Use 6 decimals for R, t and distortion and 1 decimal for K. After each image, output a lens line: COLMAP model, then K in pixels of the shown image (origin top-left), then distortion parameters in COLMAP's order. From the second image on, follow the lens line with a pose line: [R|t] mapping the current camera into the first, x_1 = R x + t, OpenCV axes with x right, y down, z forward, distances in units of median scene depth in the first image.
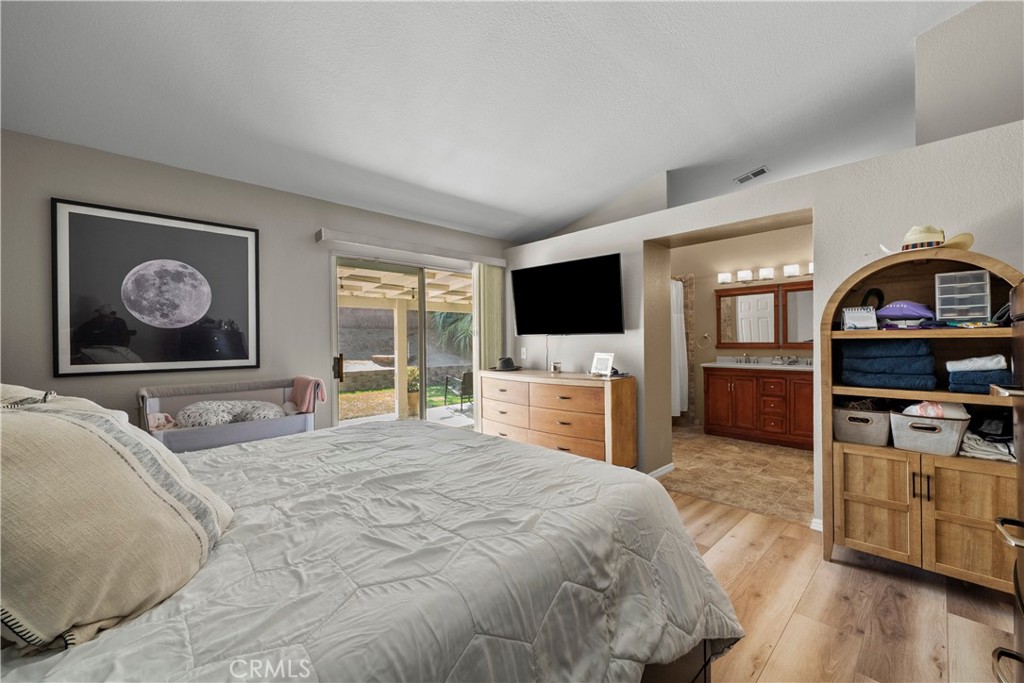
lens RADIAL K [[397.2, 0, 517.5], [0, 397.2, 343.3], [0, 0, 1]] dist [0.000074, -0.000430]
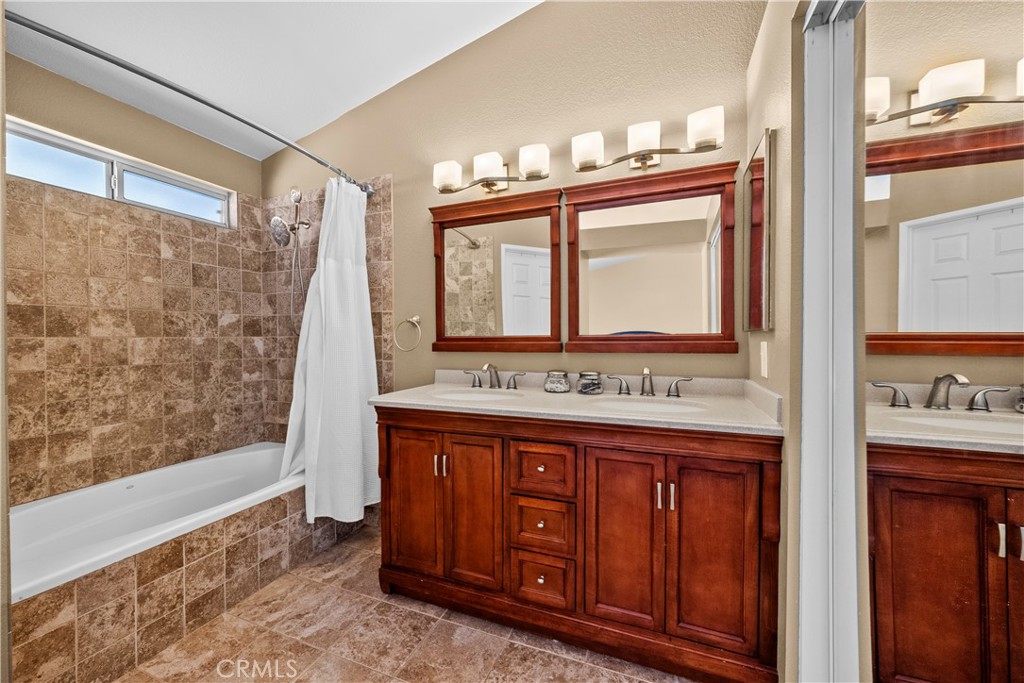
lens RADIAL K [[397.2, 0, 516.9], [0, 397.2, 340.0], [0, 0, 1]] dist [0.000074, -0.000430]
pose [[0.905329, 0.001462, 0.424708, 0.447369], [-0.000872, 0.999998, -0.001583, 0.002305], [-0.424710, 0.001063, 0.905329, 0.655445]]
